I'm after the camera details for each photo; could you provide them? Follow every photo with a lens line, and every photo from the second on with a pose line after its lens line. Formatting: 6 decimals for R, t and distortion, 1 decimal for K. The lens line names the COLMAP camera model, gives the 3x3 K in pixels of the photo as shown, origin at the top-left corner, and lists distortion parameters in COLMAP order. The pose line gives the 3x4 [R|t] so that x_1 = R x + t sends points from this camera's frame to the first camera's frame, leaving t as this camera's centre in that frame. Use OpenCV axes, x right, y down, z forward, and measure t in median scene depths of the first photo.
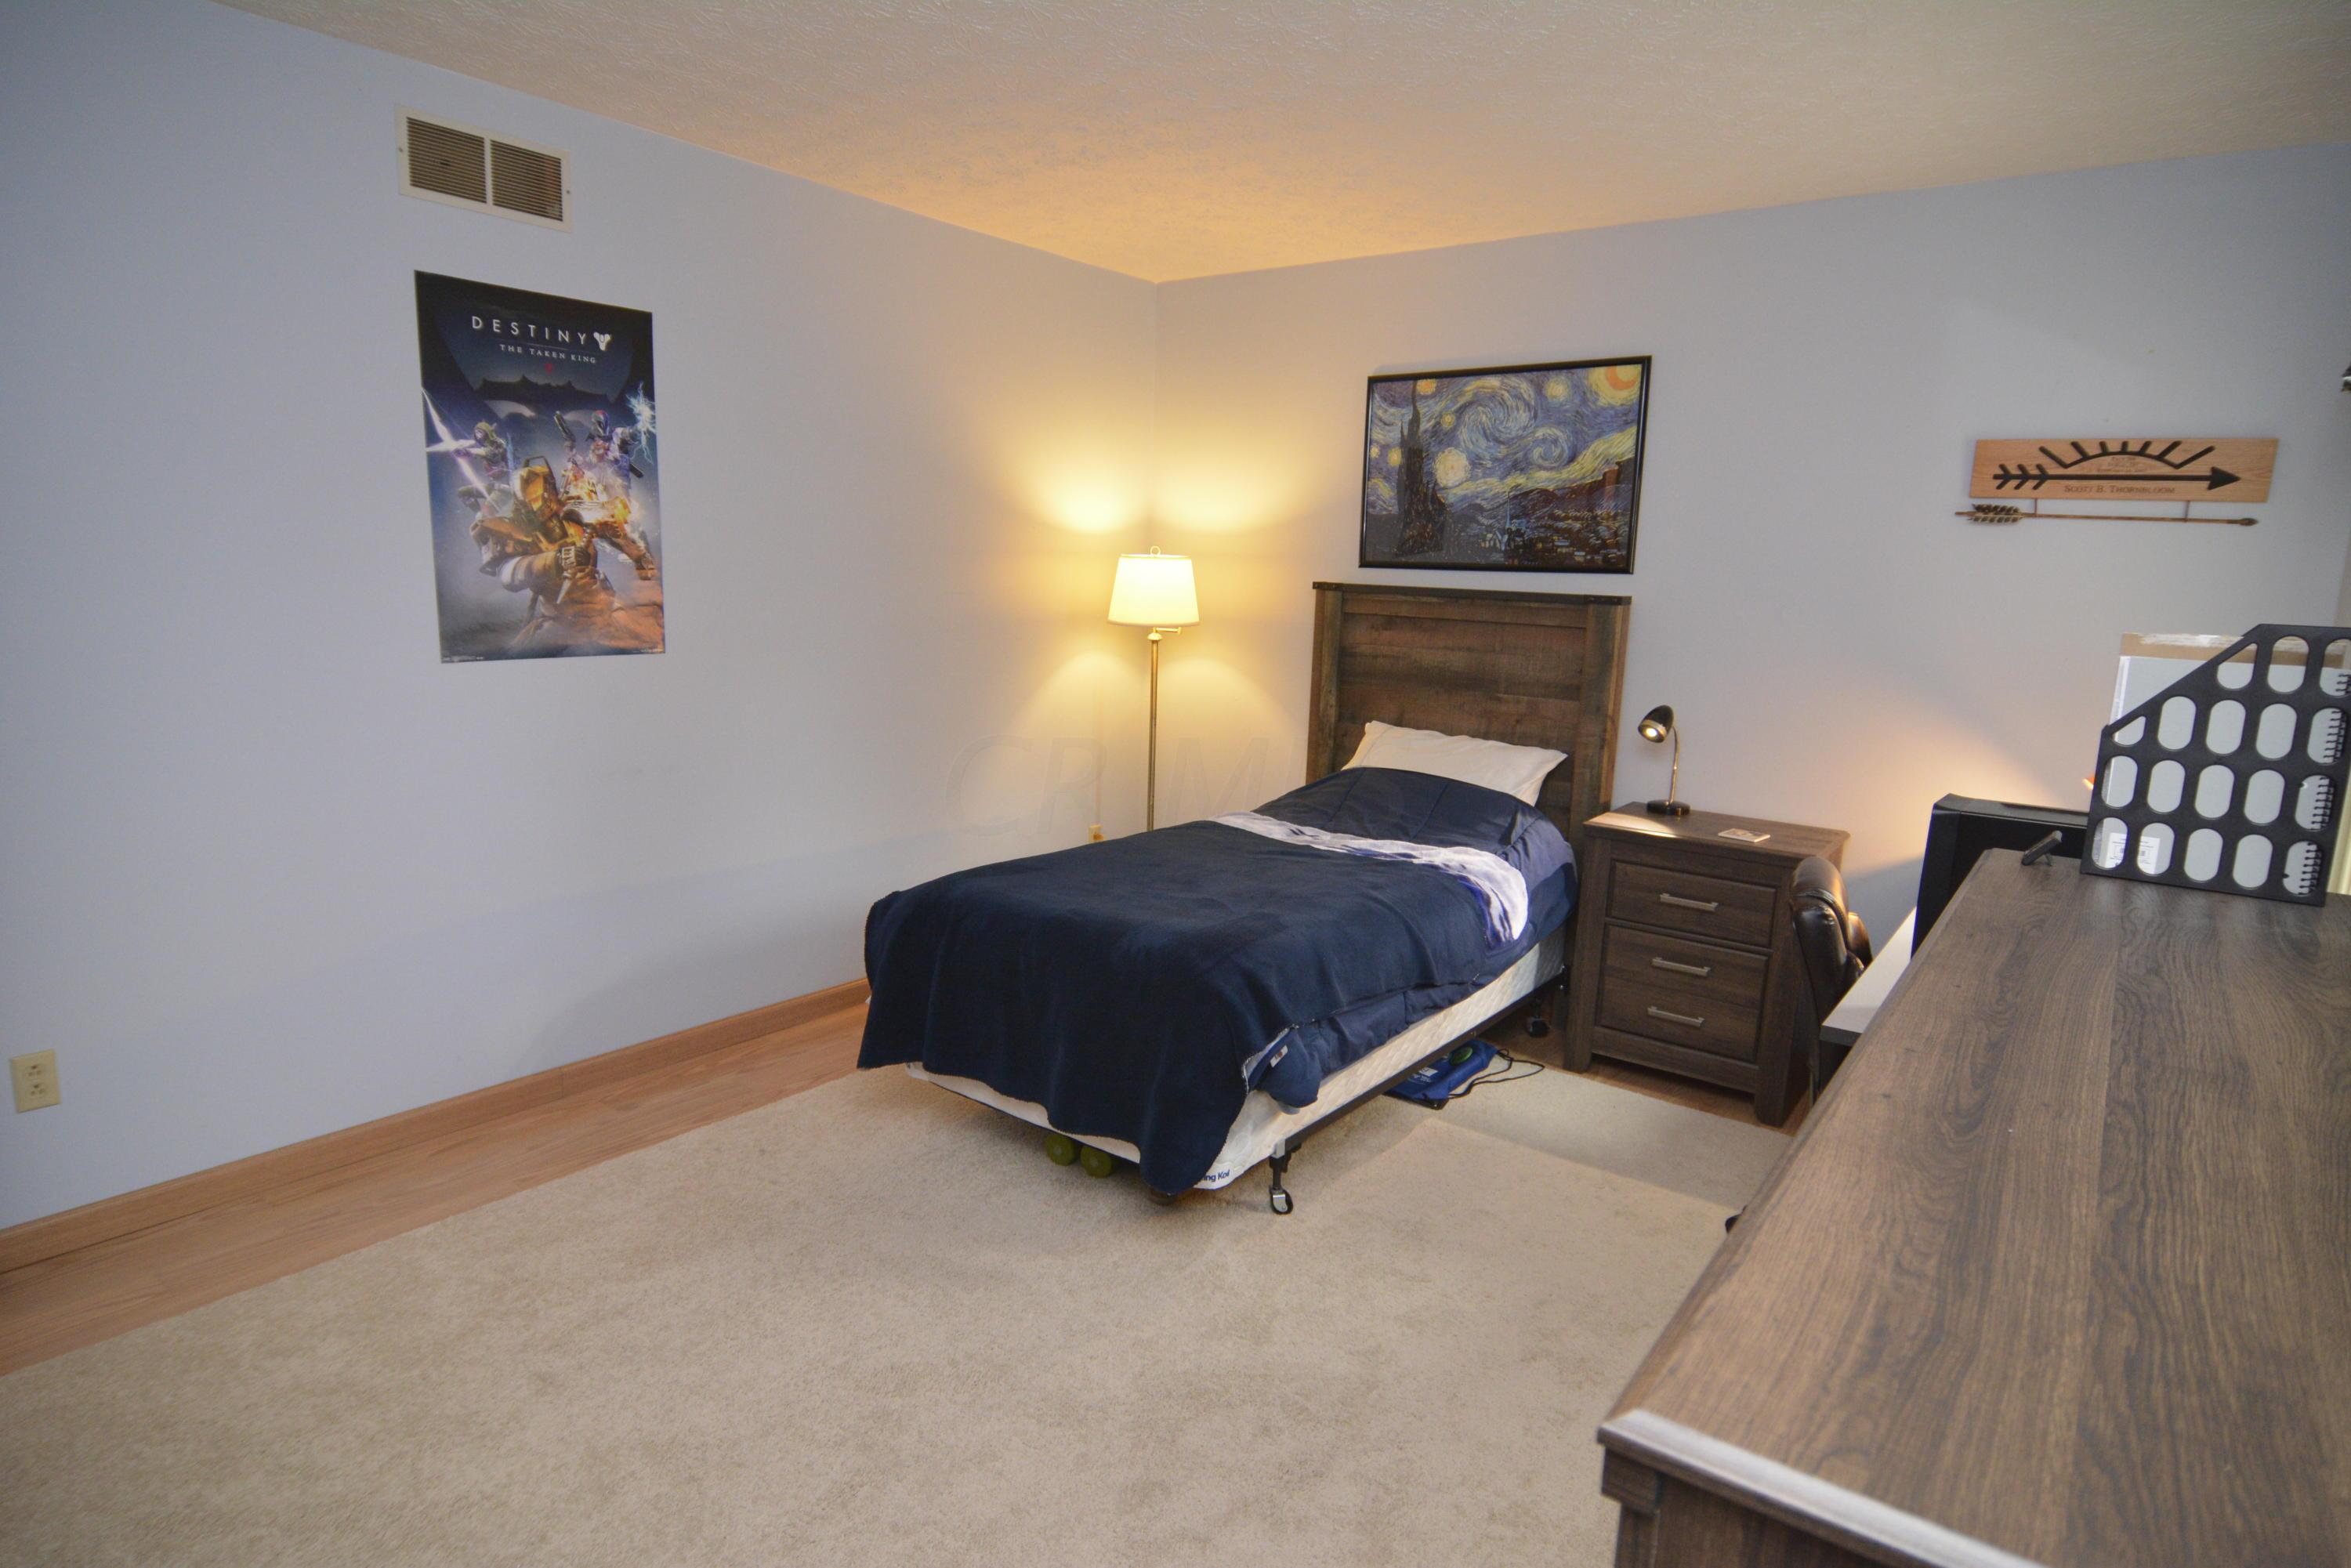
lens RADIAL K [[1267.2, 0, 1162.1], [0, 1267.2, 788.4], [0, 0, 1]] dist [-0.020838, -0.002752]
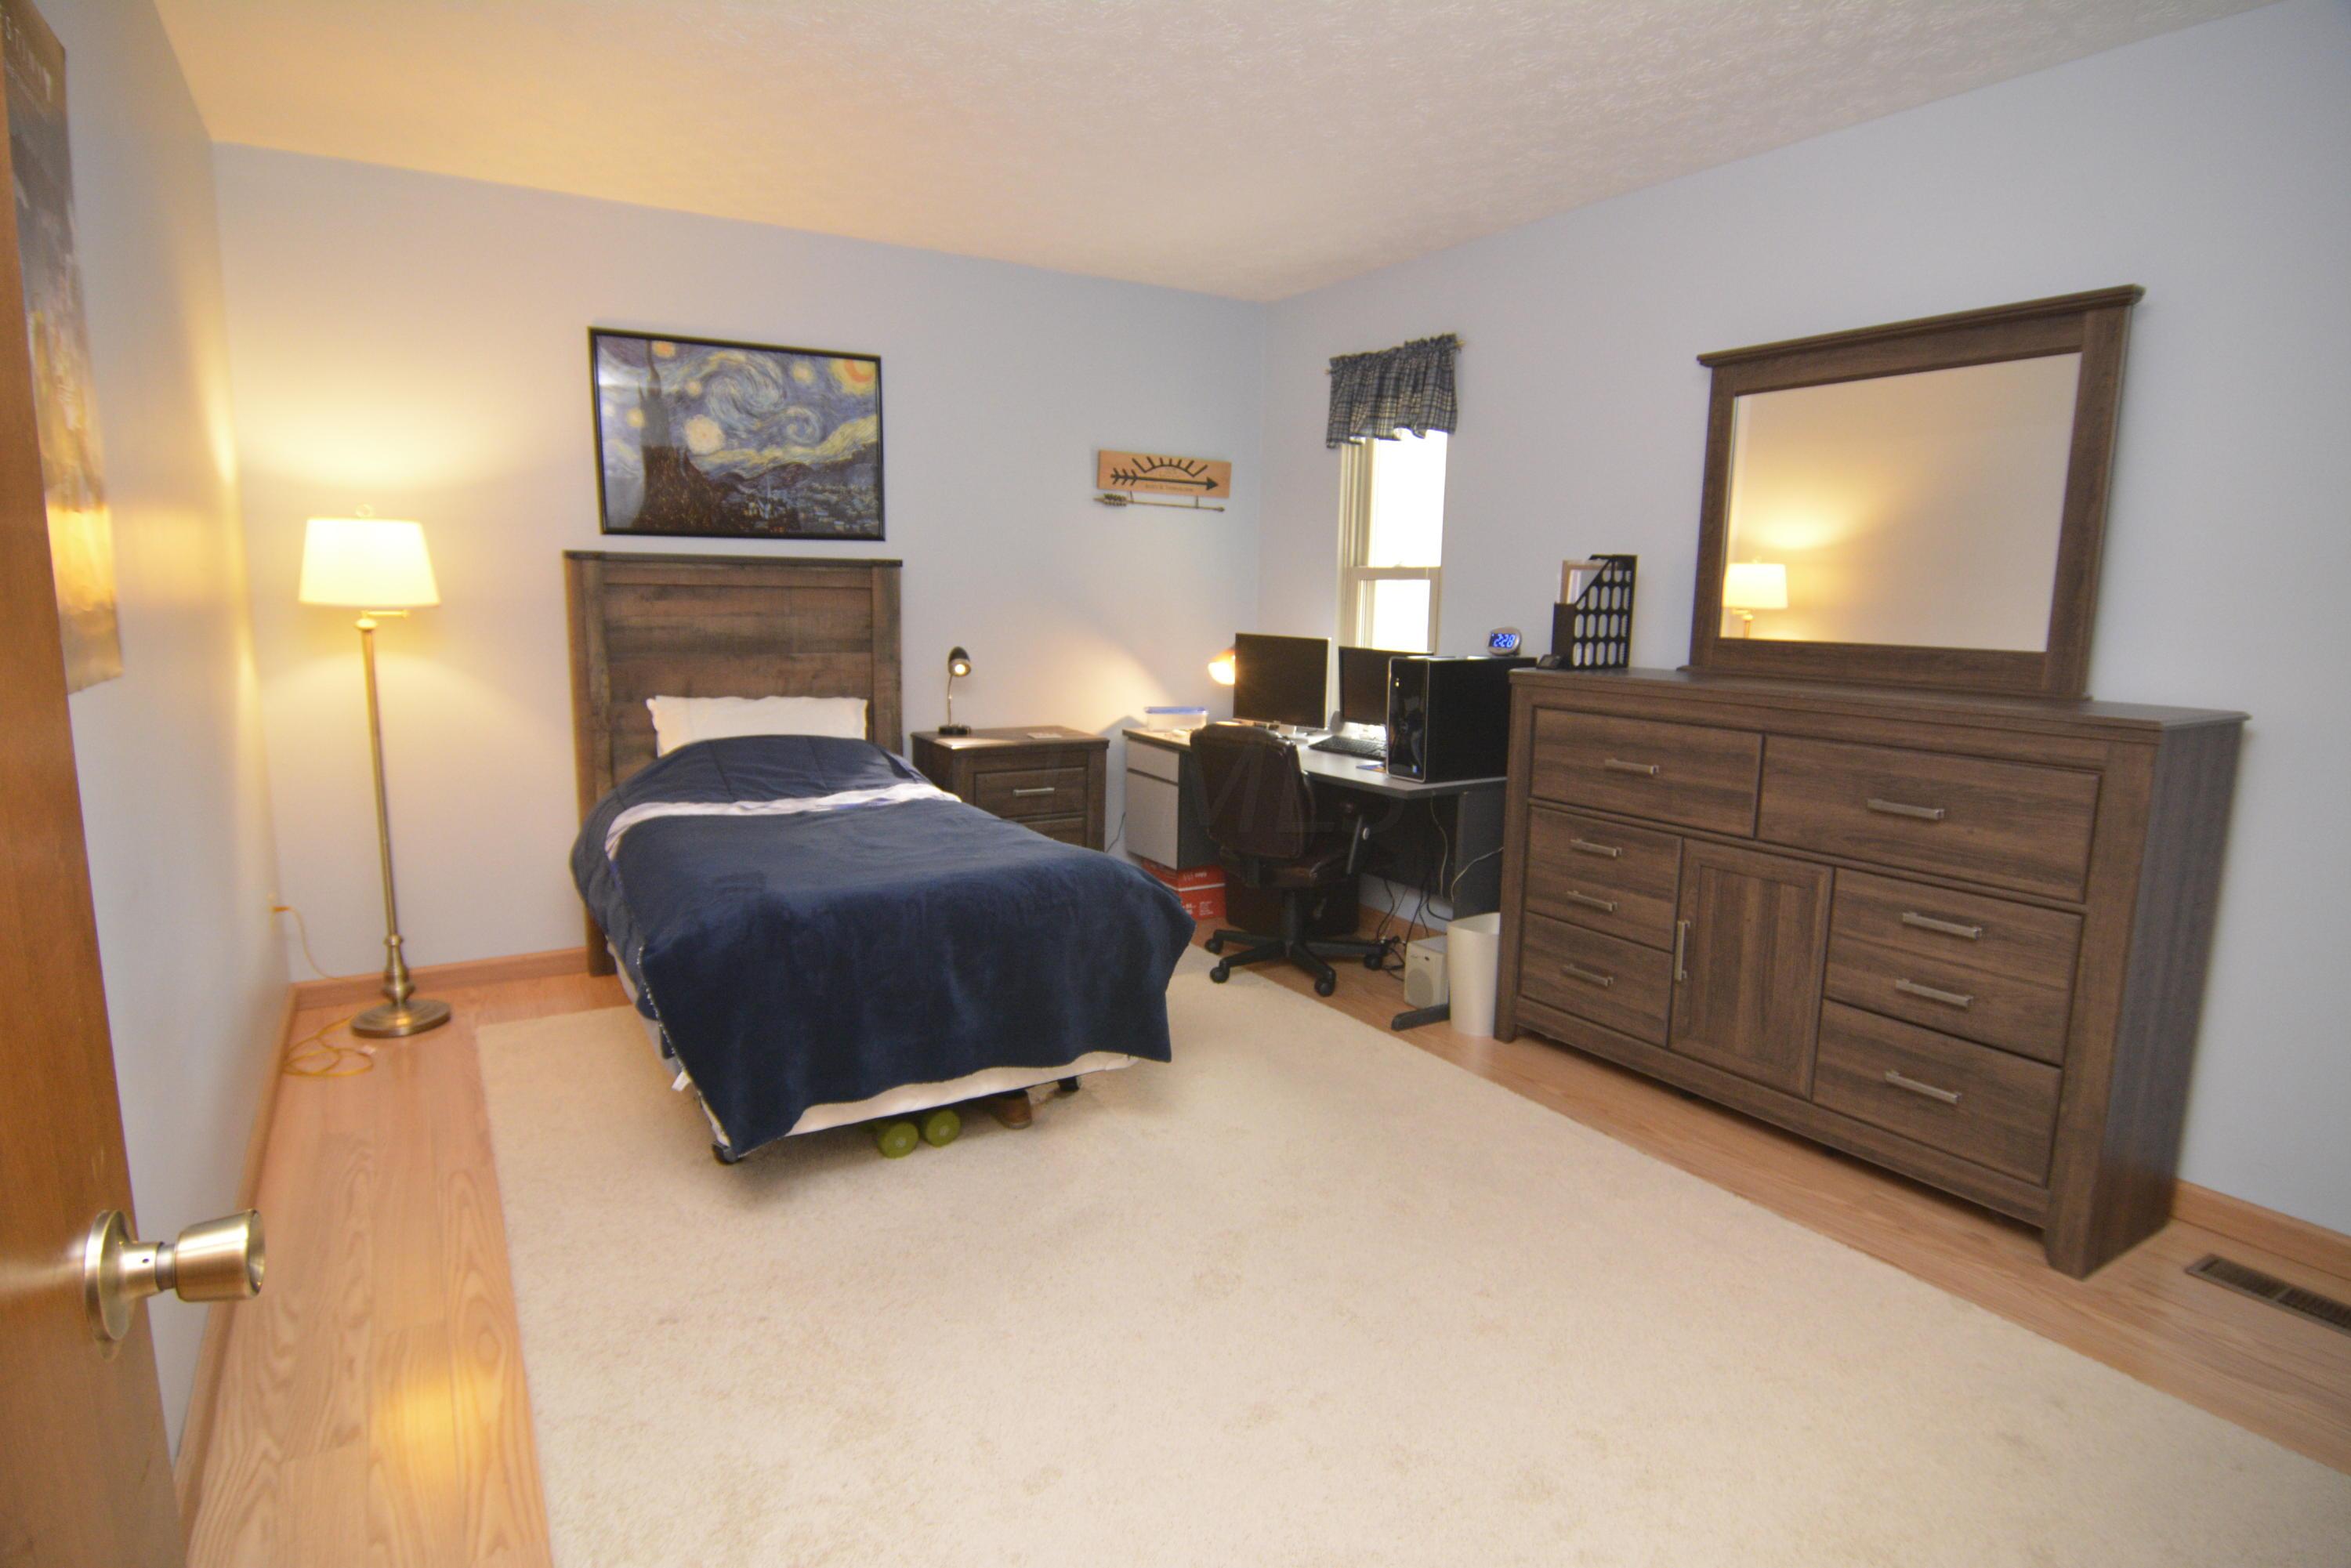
lens RADIAL K [[1267.2, 0, 1160.0], [0, 1267.2, 783.2], [0, 0, 1]] dist [-0.020838, -0.002752]
pose [[0.361159, -0.168473, 0.917159, -0.634120], [0.159086, 0.980257, 0.117419, -0.044432], [-0.918834, 0.103500, 0.380831, 0.326531]]
